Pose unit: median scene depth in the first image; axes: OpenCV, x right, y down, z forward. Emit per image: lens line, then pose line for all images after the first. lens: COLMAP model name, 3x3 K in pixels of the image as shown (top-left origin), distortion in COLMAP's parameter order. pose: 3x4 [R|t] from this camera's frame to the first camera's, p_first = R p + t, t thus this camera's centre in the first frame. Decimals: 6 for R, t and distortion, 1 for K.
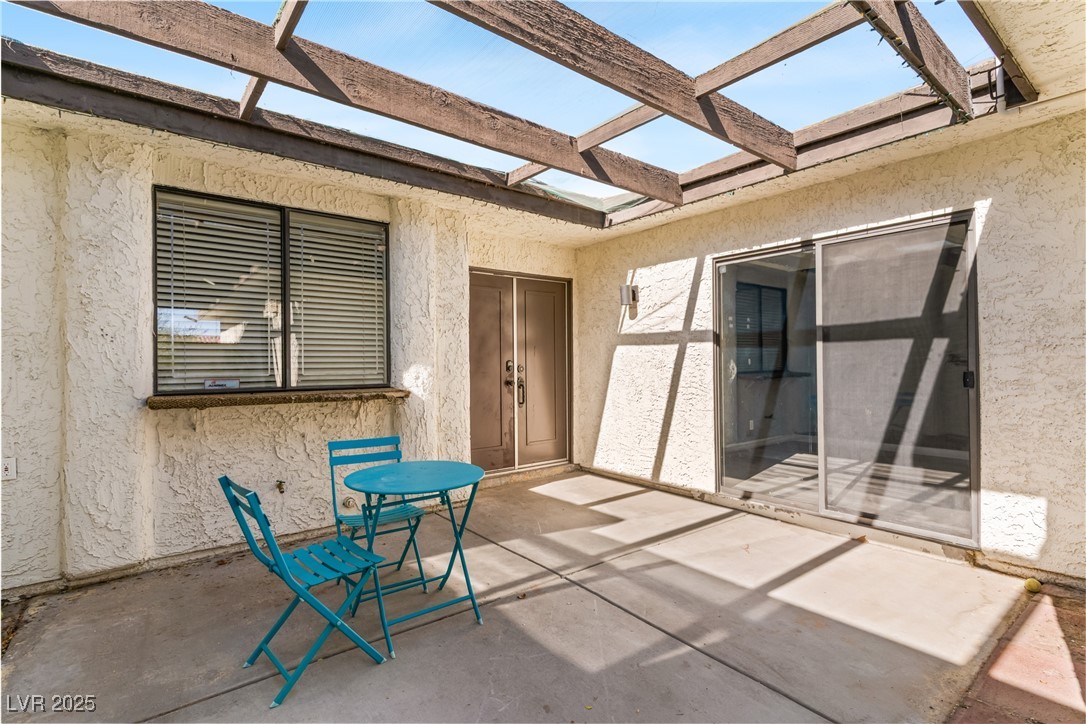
lens RADIAL K [[511.0, 0, 543.0], [0, 511.0, 362.0], [0, 0, 1]] dist [-0.000578, -0.000128]
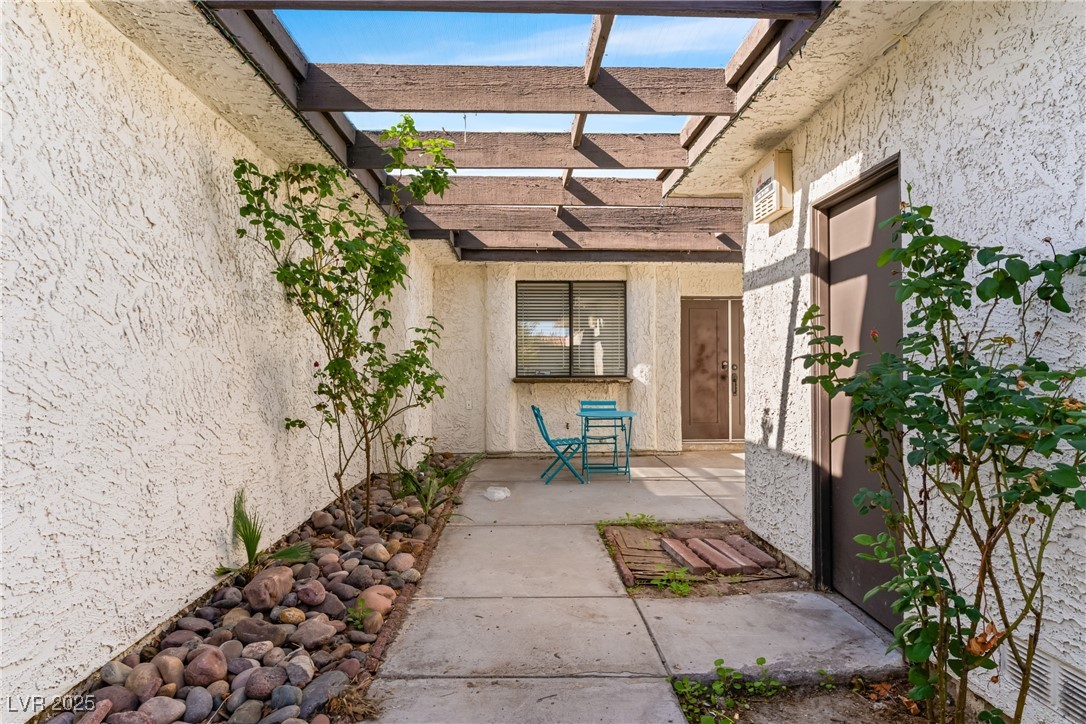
lens RADIAL K [[636.8, 0, 543.0], [0, 636.8, 362.0], [0, 0, 1]] dist [0.000206, -0.000002]
pose [[0.801923, 0.003598, -0.597416, 0.834623], [-0.000854, 0.999988, 0.004876, -0.011911], [0.597426, -0.003400, 0.801917, -0.972618]]
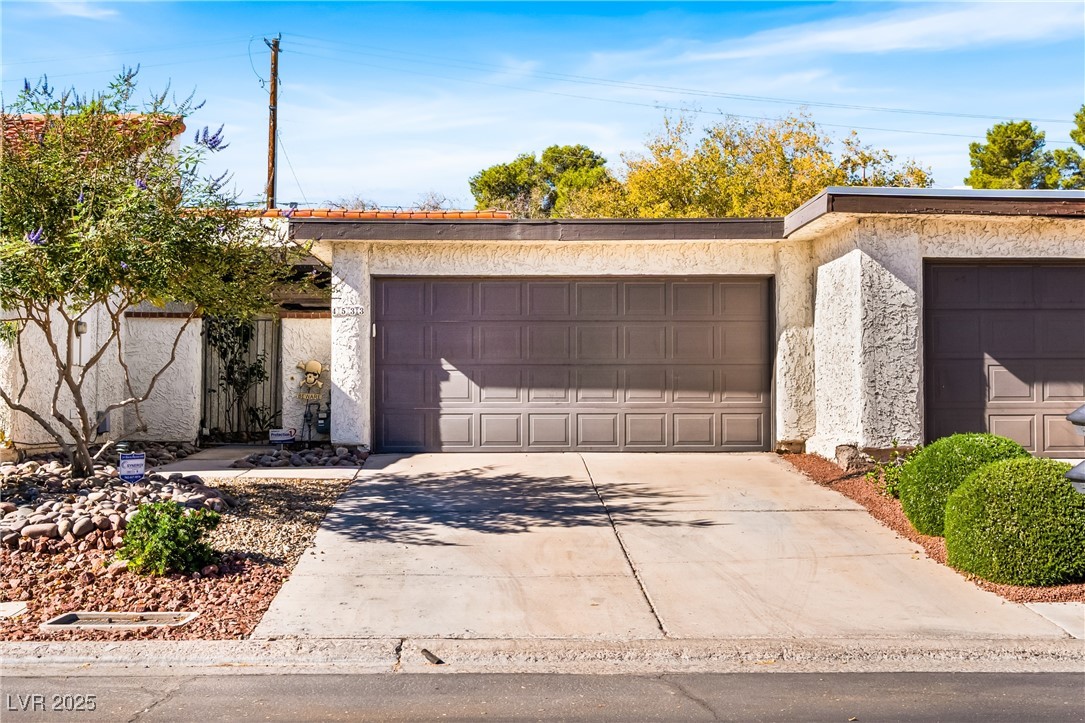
lens RADIAL K [[1304.0, 0, 542.5], [0, 1304.0, 361.5], [0, 0, 1]] dist [0.004100, 0.007761]
pose [[0.806408, -0.012613, -0.591225, 5.015316], [0.002253, 0.999831, -0.018257, 0.087441], [0.591356, 0.013391, 0.806300, -4.642519]]
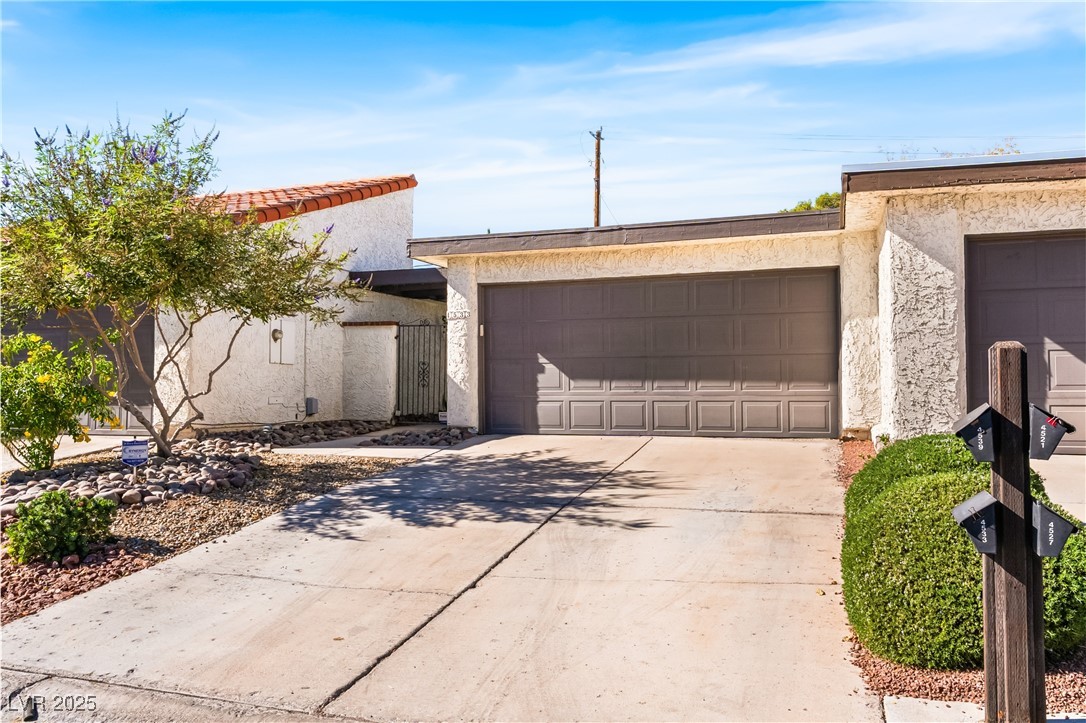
lens RADIAL K [[867.3, 0, 543.0], [0, 867.3, 361.5], [0, 0, 1]] dist [-0.002493, 0.000821]
pose [[0.549861, -0.019423, -0.835030, 4.981529], [0.011077, 0.999811, -0.015962, 0.082437], [0.835183, -0.000472, 0.549973, -3.018693]]
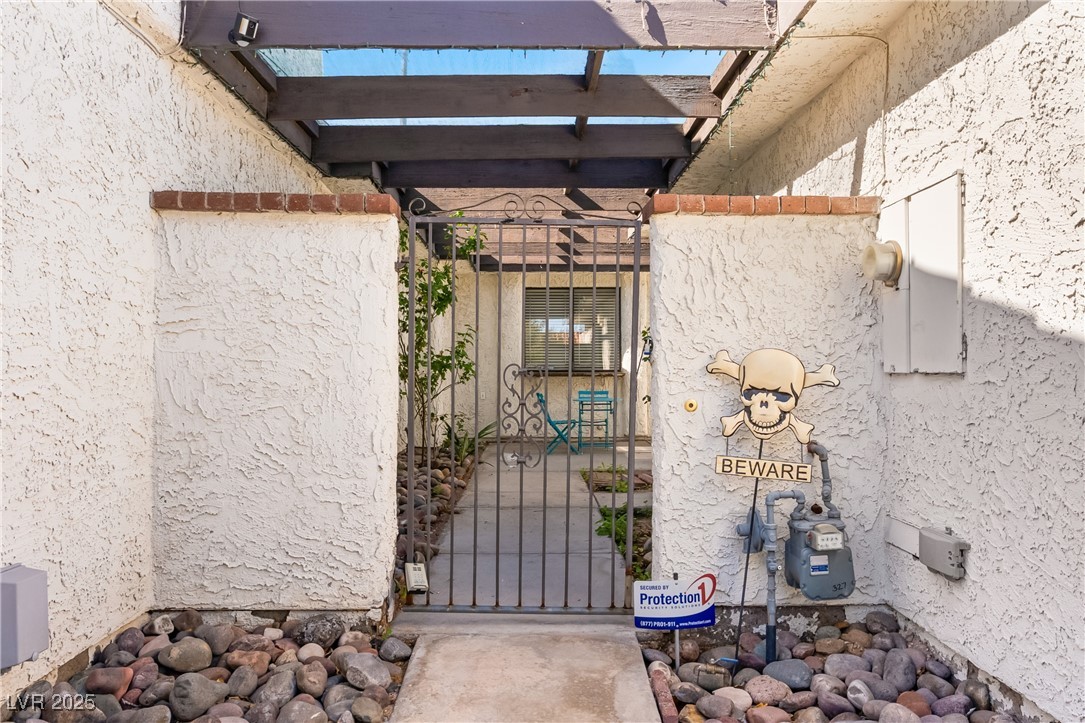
lens RADIAL K [[790.4, 0, 542.5], [0, 790.4, 361.5], [0, 0, 1]] dist [-0.001181, -0.000266]
pose [[0.802578, 0.003456, -0.596538, 1.468903], [0.001998, 0.999962, 0.008481, -0.009802], [0.596544, -0.007999, 0.802540, -1.856081]]
